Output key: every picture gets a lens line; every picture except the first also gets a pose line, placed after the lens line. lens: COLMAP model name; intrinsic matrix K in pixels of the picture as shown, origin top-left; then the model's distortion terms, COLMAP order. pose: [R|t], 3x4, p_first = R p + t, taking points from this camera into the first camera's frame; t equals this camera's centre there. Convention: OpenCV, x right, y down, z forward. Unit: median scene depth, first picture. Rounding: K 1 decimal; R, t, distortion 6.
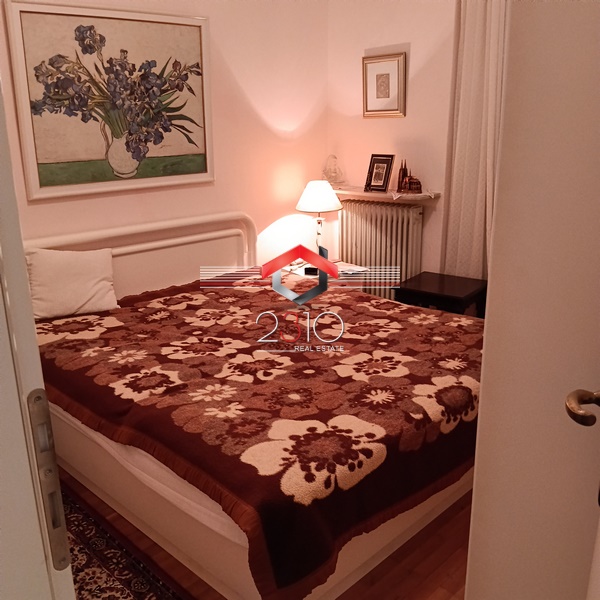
lens RADIAL K [[622.1, 0, 296.8], [0, 622.1, 301.3], [0, 0, 1]] dist [0.162063, -0.369770]
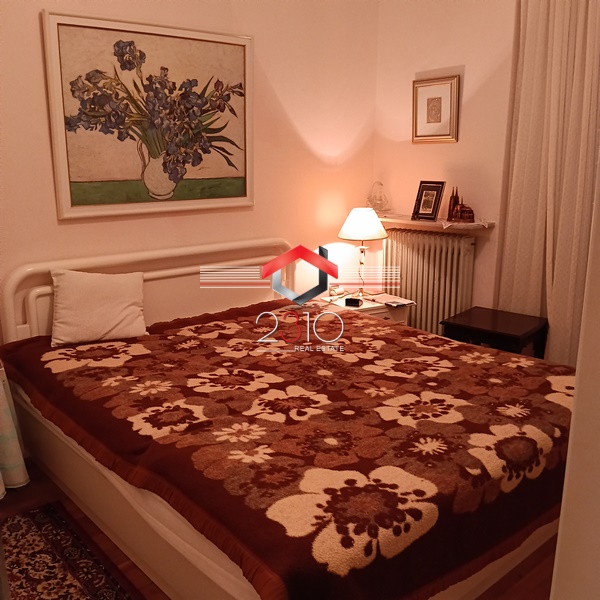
lens RADIAL K [[622.1, 0, 296.8], [0, 622.1, 301.3], [0, 0, 1]] dist [0.162063, -0.369770]
pose [[0.997565, 0.028146, -0.063812, -0.000881], [-0.031568, 0.998081, -0.053265, 0.003576], [0.062191, 0.055150, 0.996539, 0.081018]]
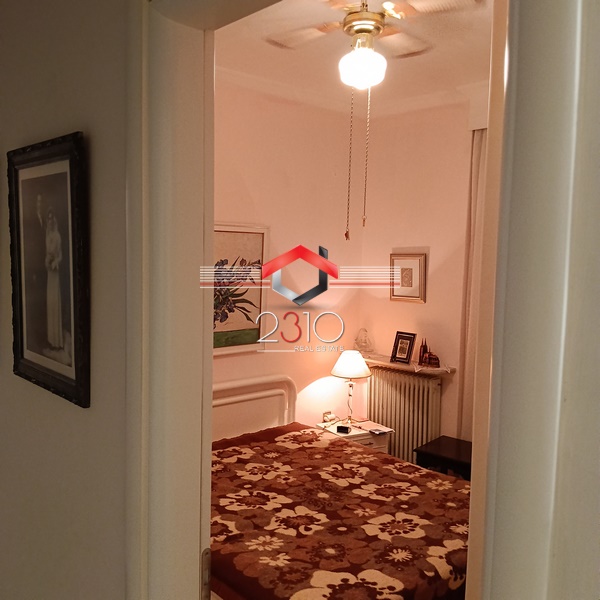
lens RADIAL K [[622.1, 0, 296.8], [0, 622.1, 301.3], [0, 0, 1]] dist [0.162063, -0.369770]
pose [[0.998079, 0.041463, -0.046032, -0.024931], [-0.050141, 0.977032, -0.207110, -0.050232], [0.036387, 0.209021, 0.977234, -0.244027]]
